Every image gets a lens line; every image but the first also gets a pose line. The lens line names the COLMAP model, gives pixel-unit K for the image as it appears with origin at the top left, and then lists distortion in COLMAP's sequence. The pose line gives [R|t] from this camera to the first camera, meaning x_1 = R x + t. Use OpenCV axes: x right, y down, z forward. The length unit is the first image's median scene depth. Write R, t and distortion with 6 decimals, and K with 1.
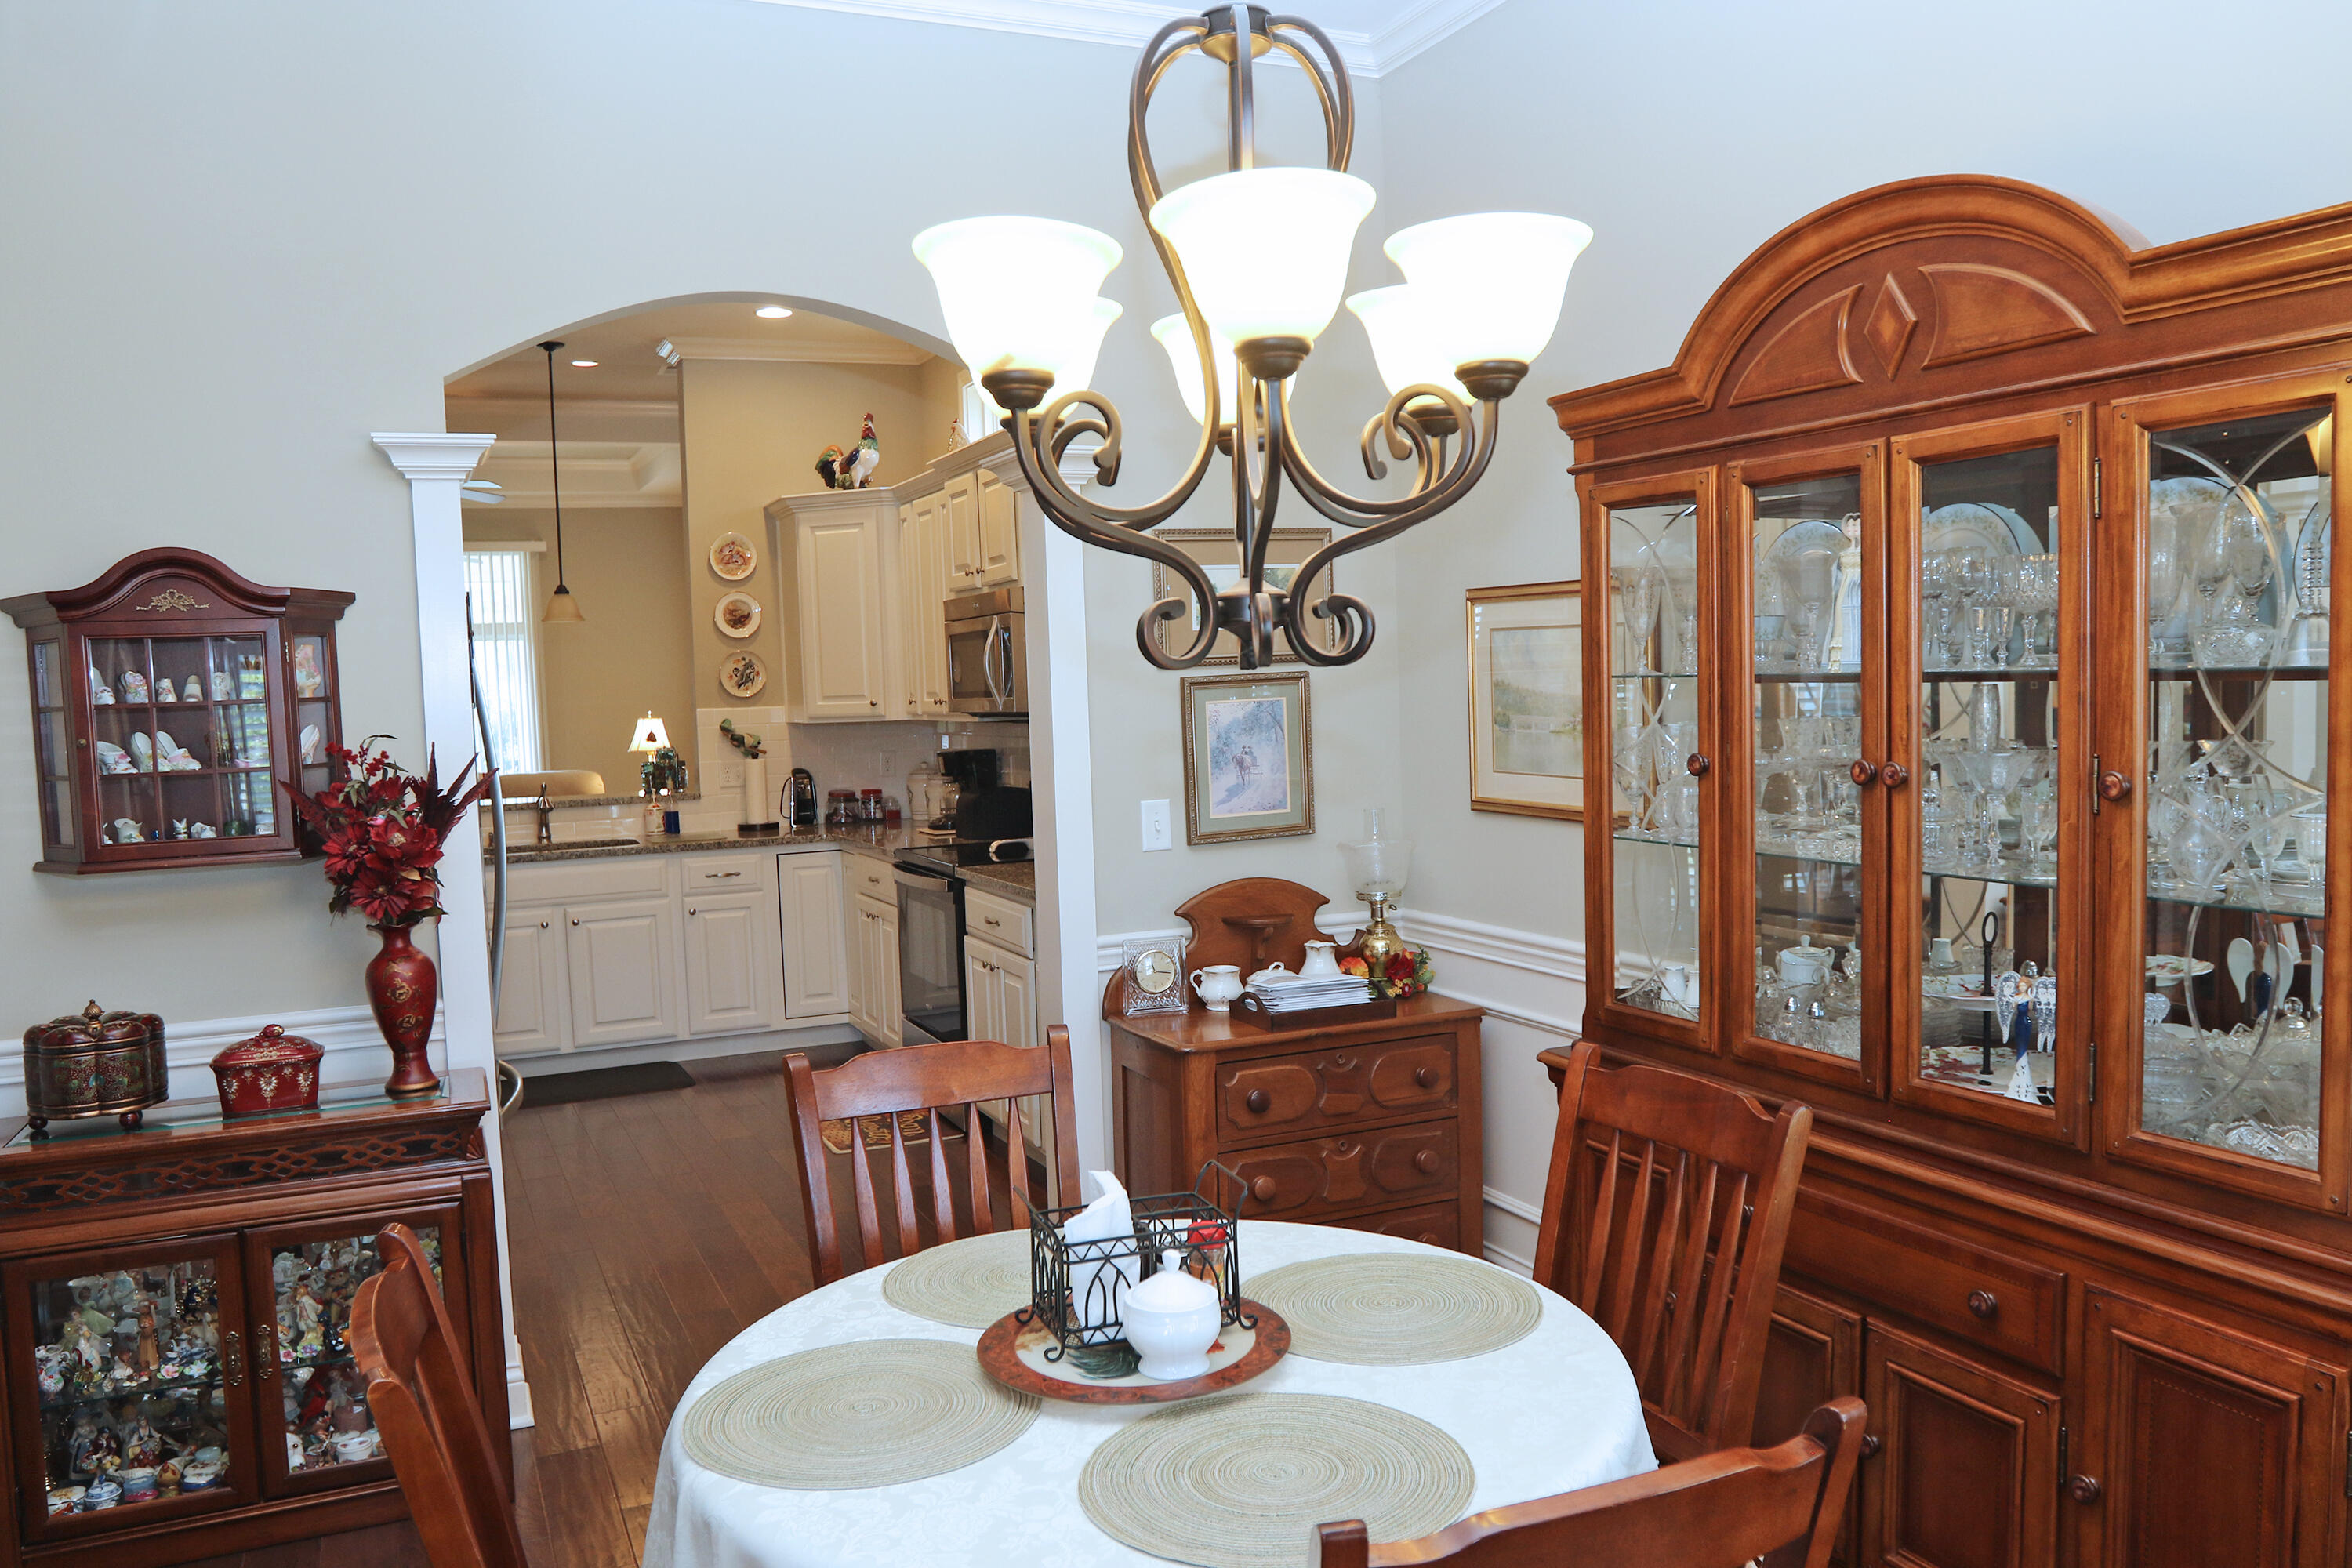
lens RADIAL K [[1781.2, 0, 1167.3], [0, 1781.2, 776.6], [0, 0, 1]] dist [-0.072256, 0.059640]
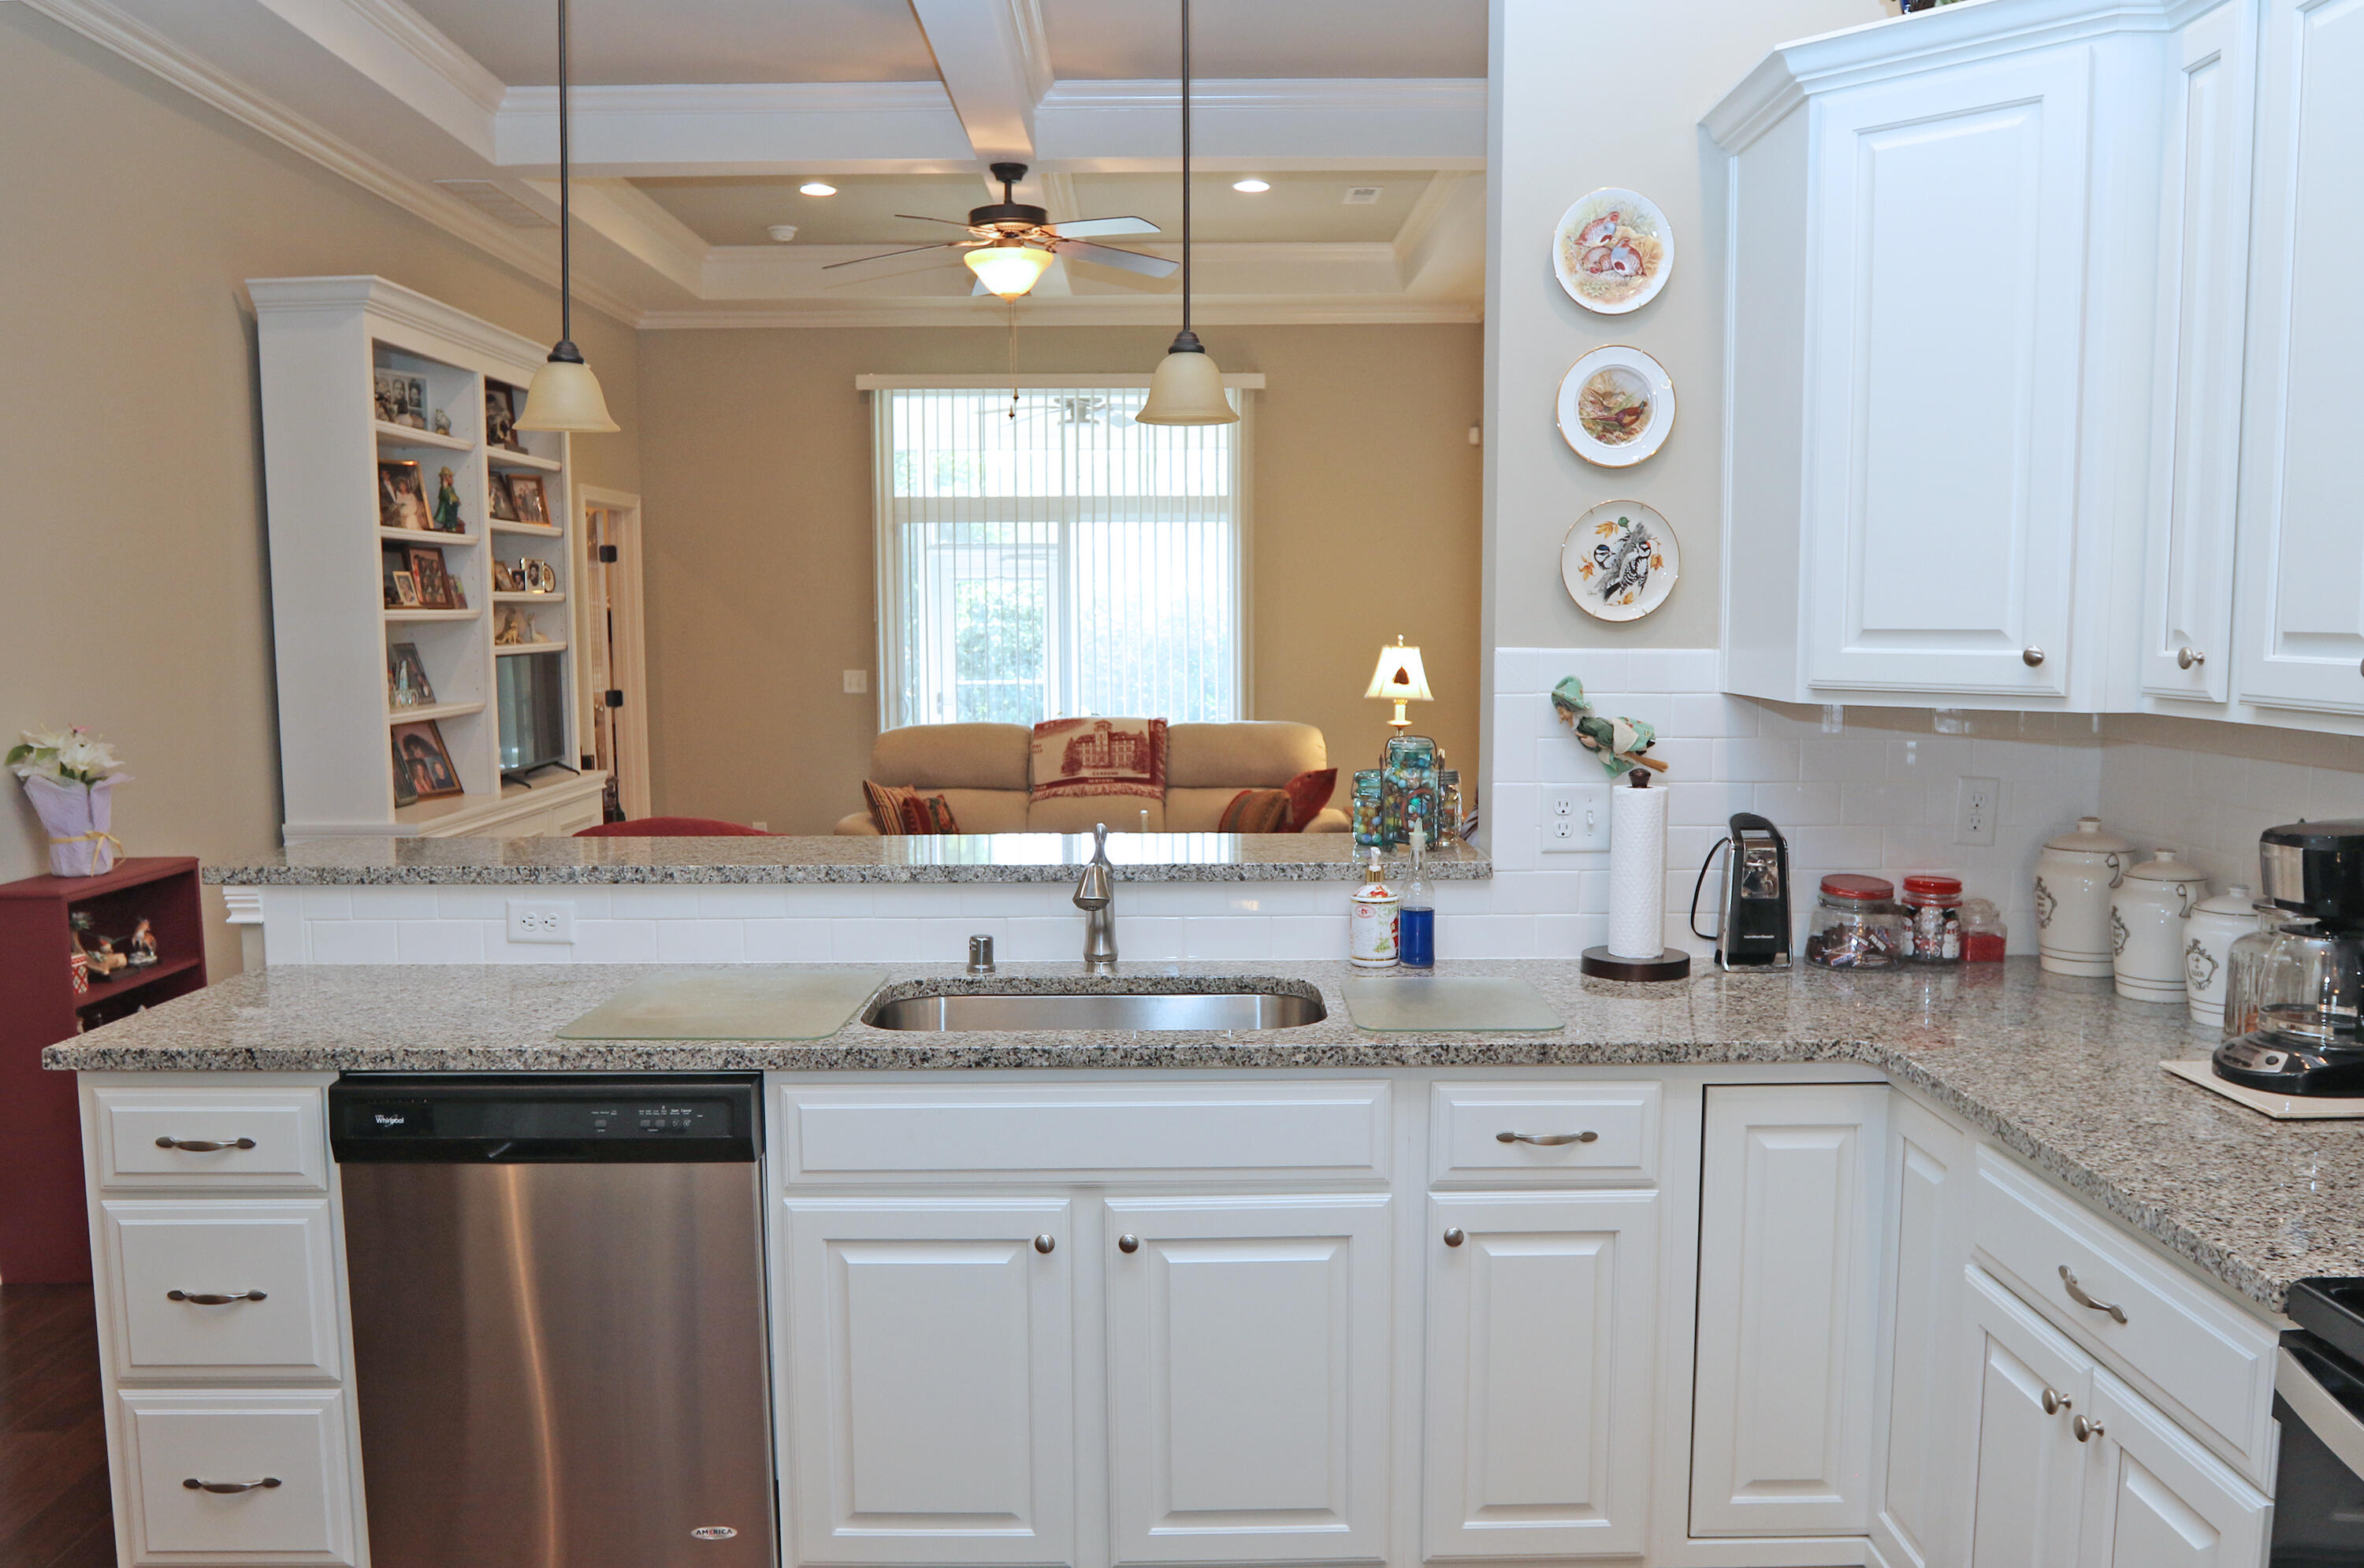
lens RADIAL K [[1790.2, 0, 1176.7], [0, 1790.2, 872.1], [0, 0, 1]] dist [-0.072256, 0.059640]
pose [[0.914353, 0.089336, -0.394939, -0.174697], [-0.050897, 0.992979, 0.106778, -0.028119], [0.401706, -0.077532, 0.912481, 0.624089]]
